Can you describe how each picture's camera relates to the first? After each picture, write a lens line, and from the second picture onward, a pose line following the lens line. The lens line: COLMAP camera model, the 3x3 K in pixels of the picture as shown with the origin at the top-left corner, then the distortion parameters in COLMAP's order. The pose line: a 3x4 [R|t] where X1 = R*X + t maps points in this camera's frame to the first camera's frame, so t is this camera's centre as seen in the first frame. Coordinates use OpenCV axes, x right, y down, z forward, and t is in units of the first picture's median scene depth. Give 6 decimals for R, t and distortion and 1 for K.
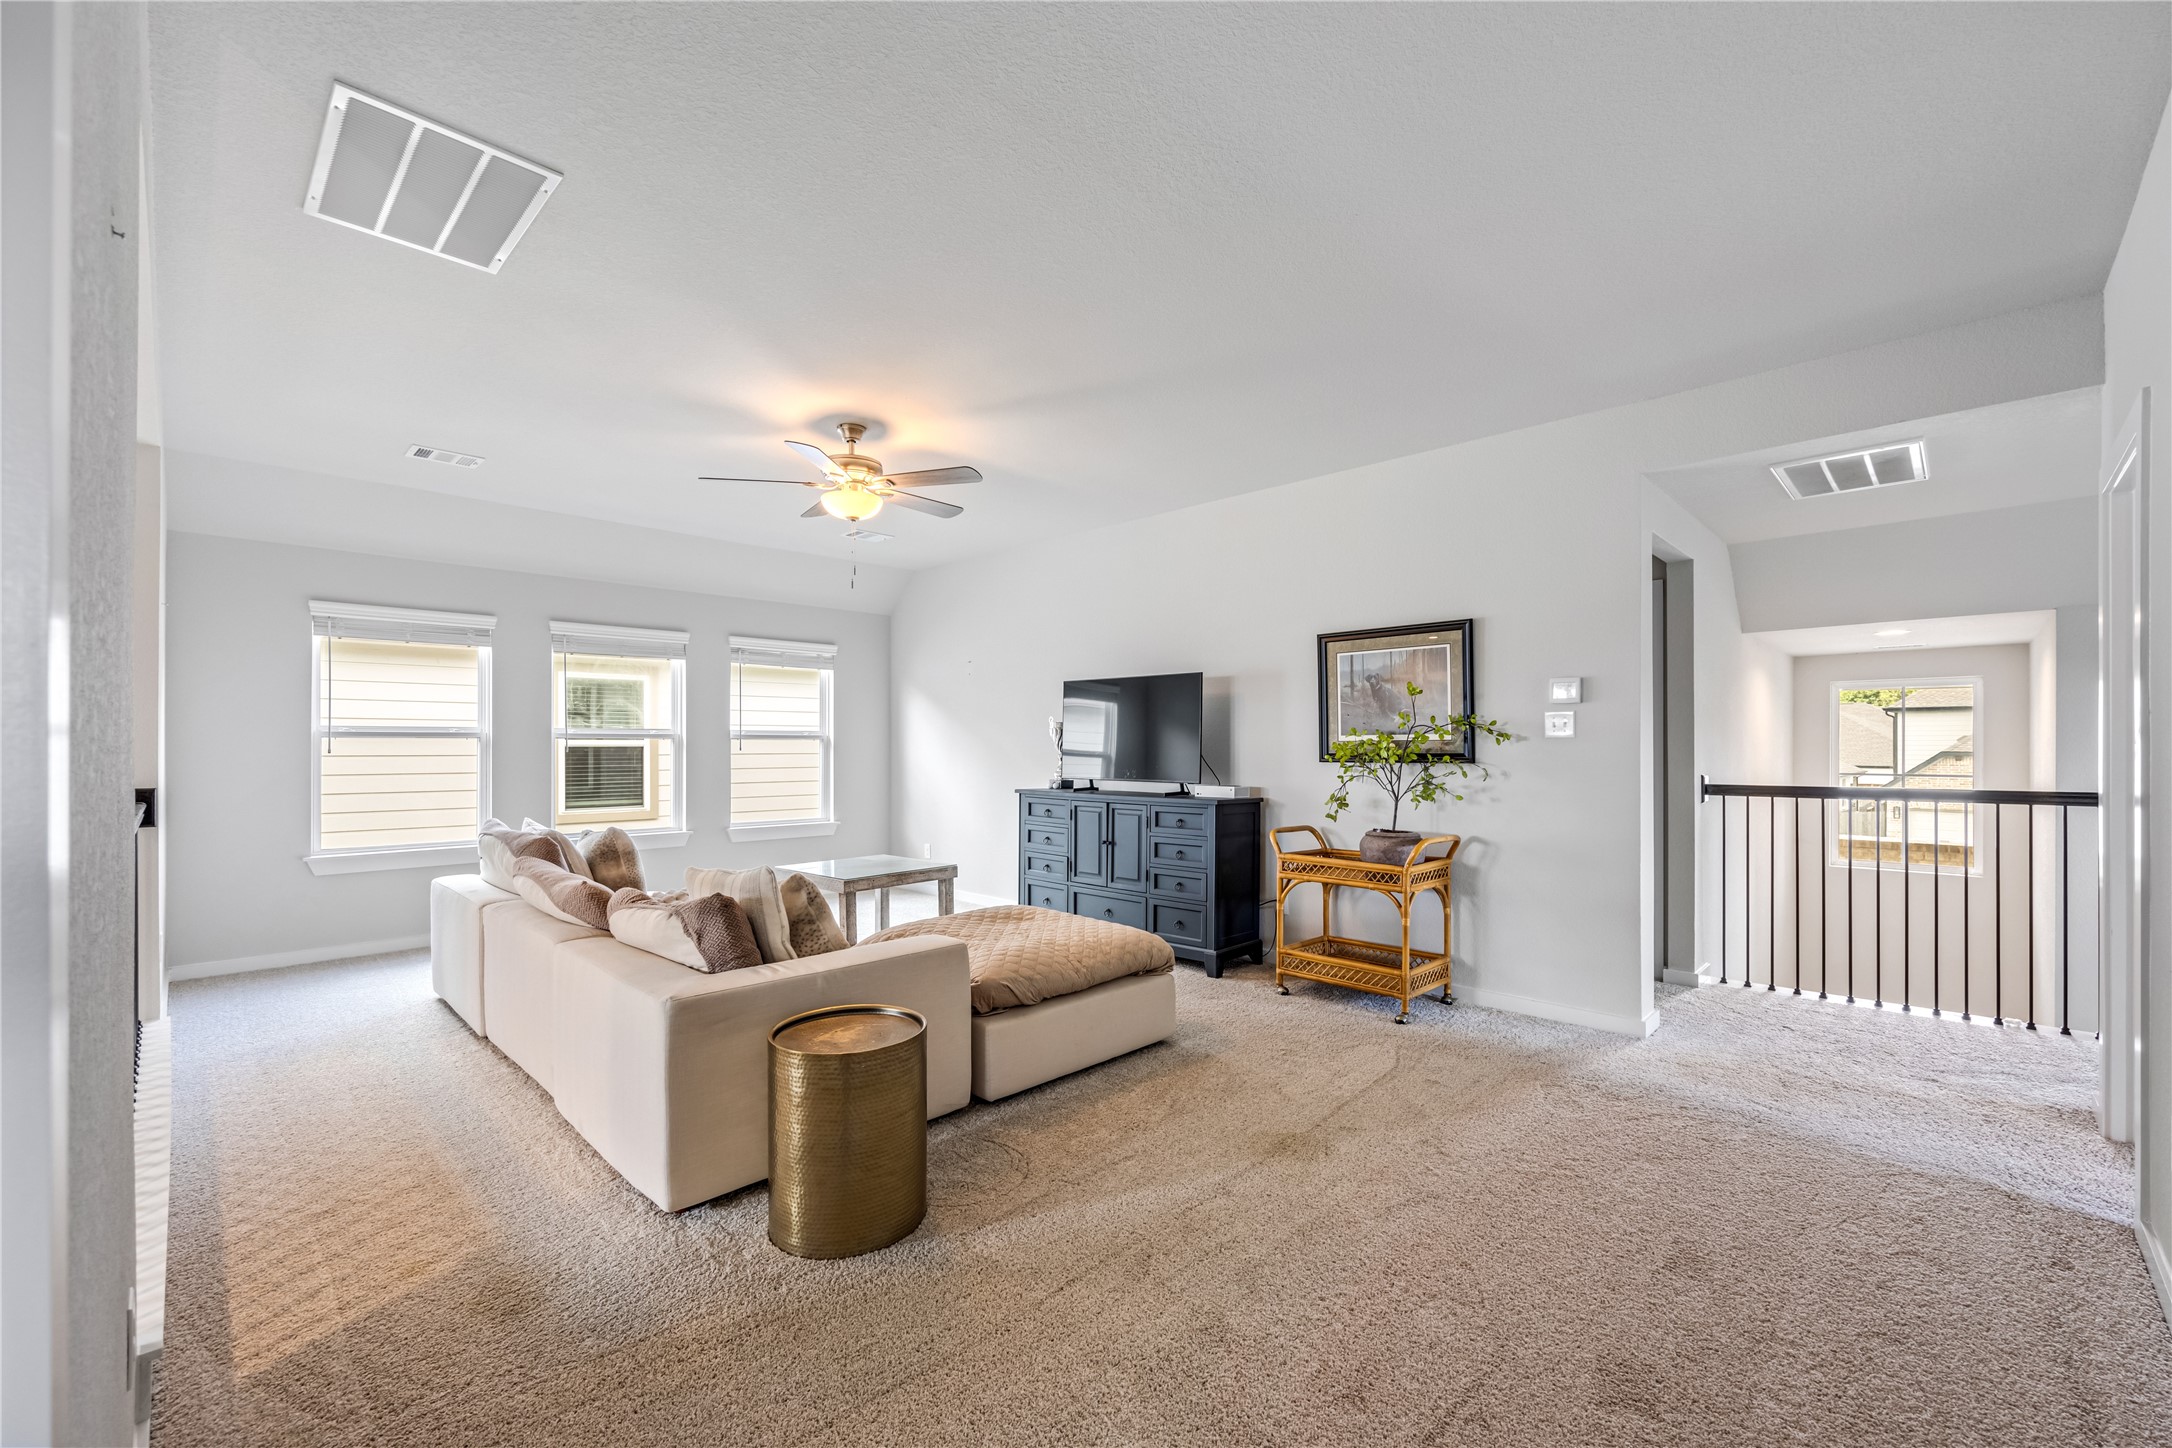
lens RADIAL K [[875.1, 0, 1082.0], [0, 875.1, 734.1], [0, 0, 1]] dist [-0.002071, -0.000324]
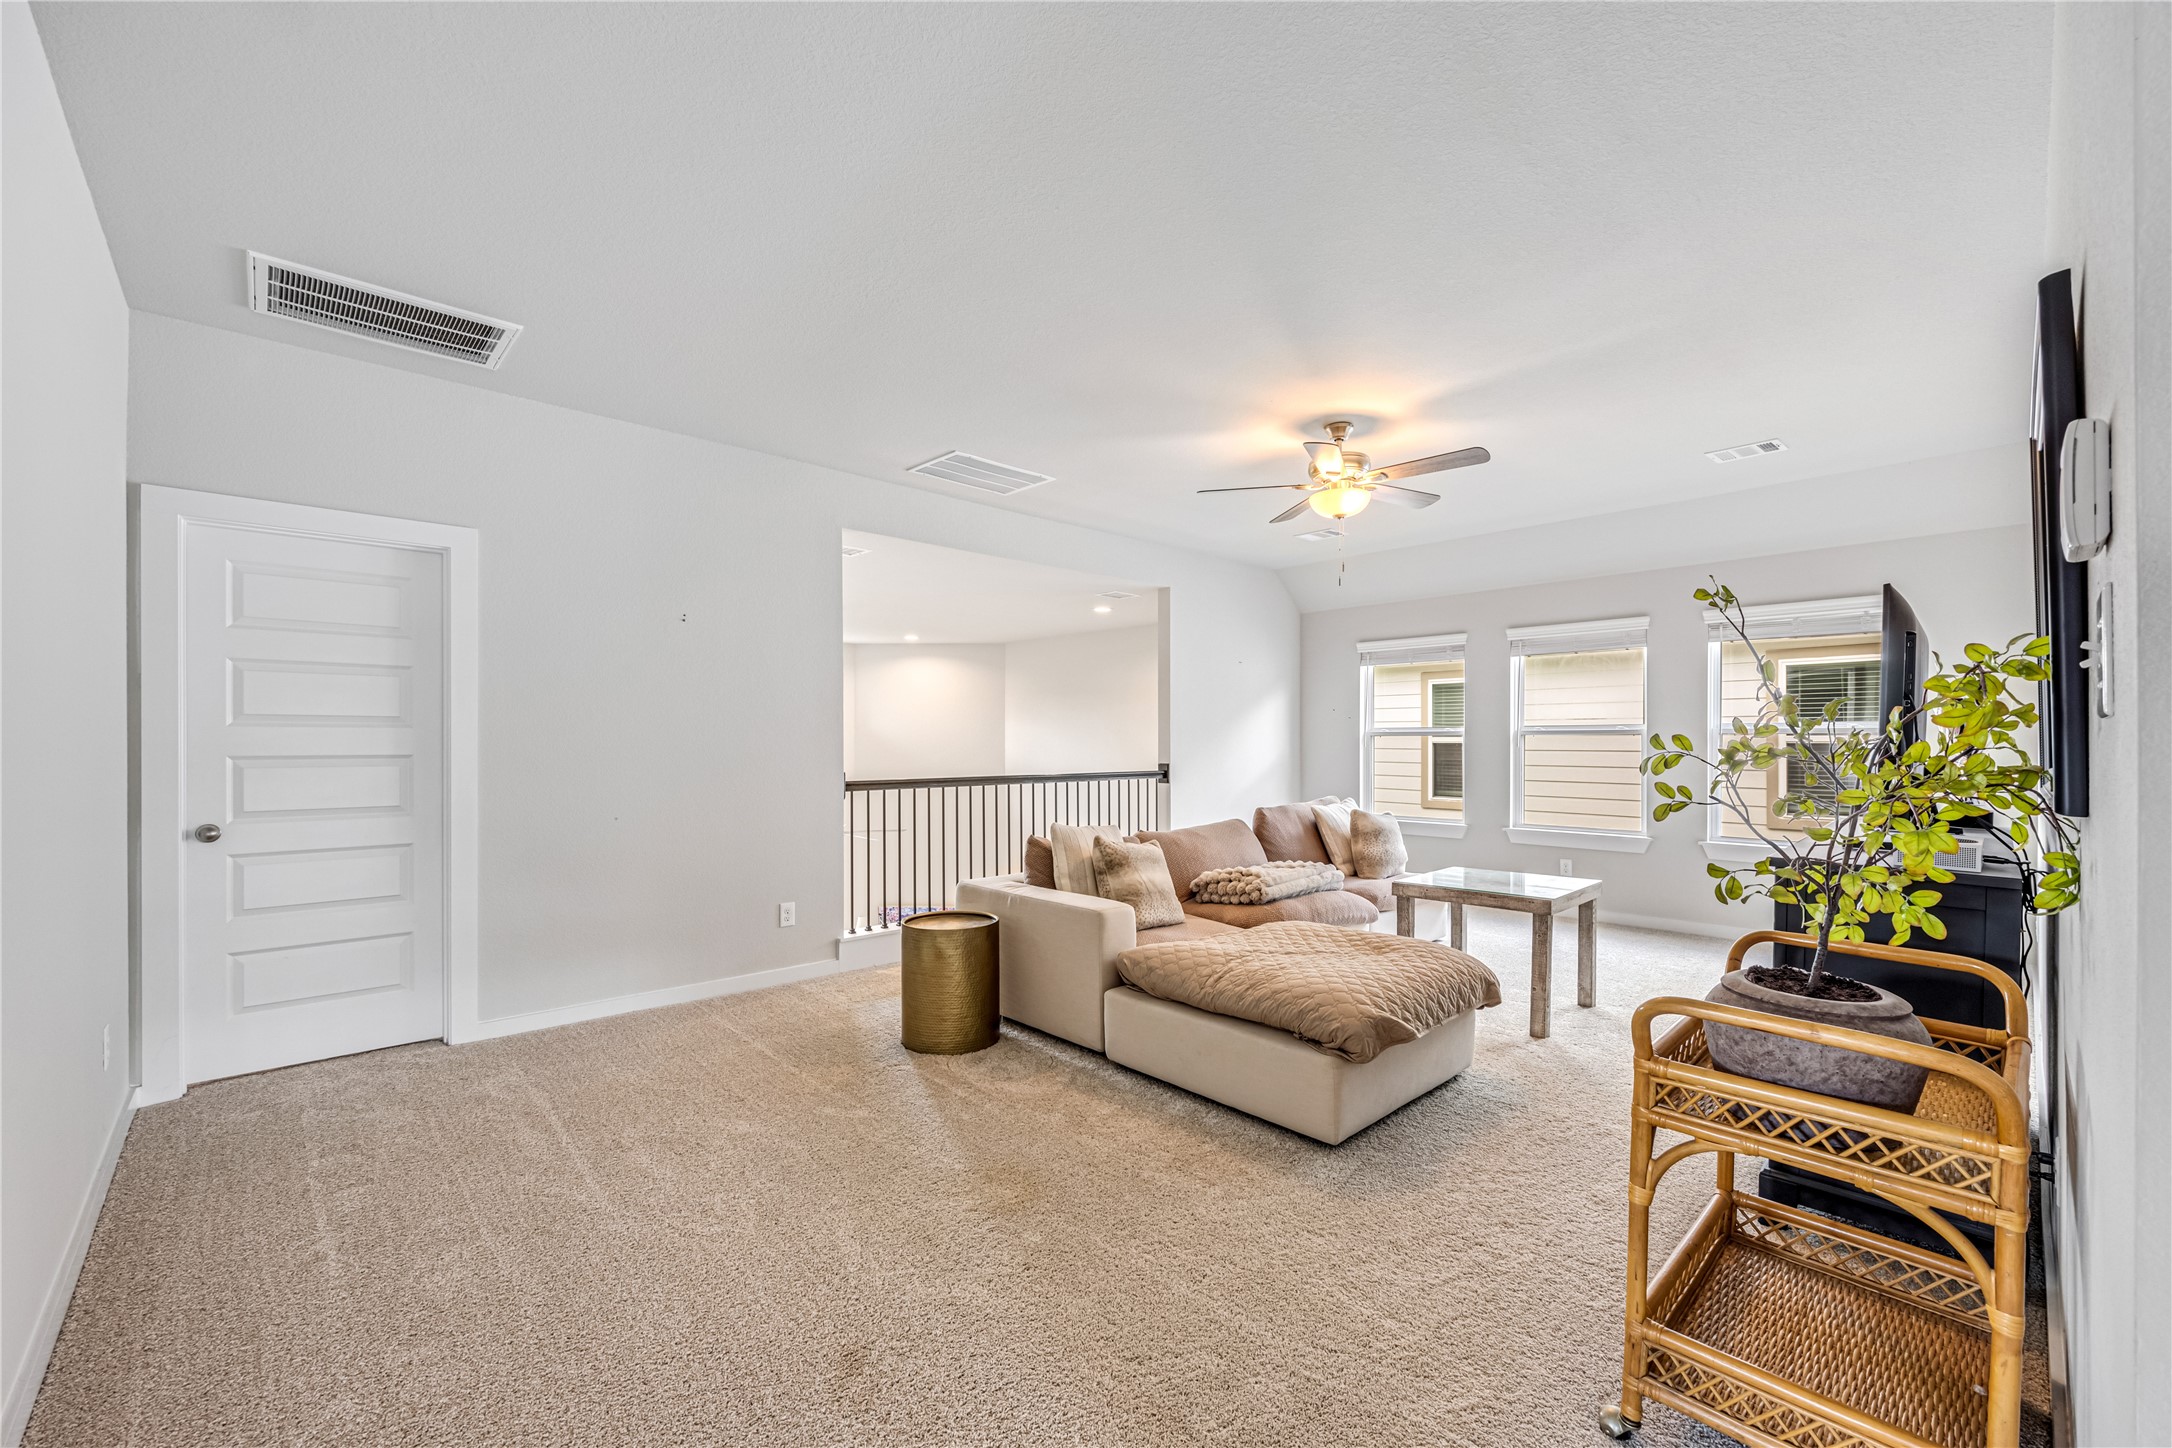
lens RADIAL K [[875.1, 0, 1082.0], [0, 875.1, 734.1], [0, 0, 1]] dist [-0.002071, -0.000324]
pose [[-0.023697, -0.007617, -0.999690, 0.587809], [0.010870, 0.999910, -0.007877, 0.006268], [0.999660, -0.011053, -0.023612, 0.571186]]
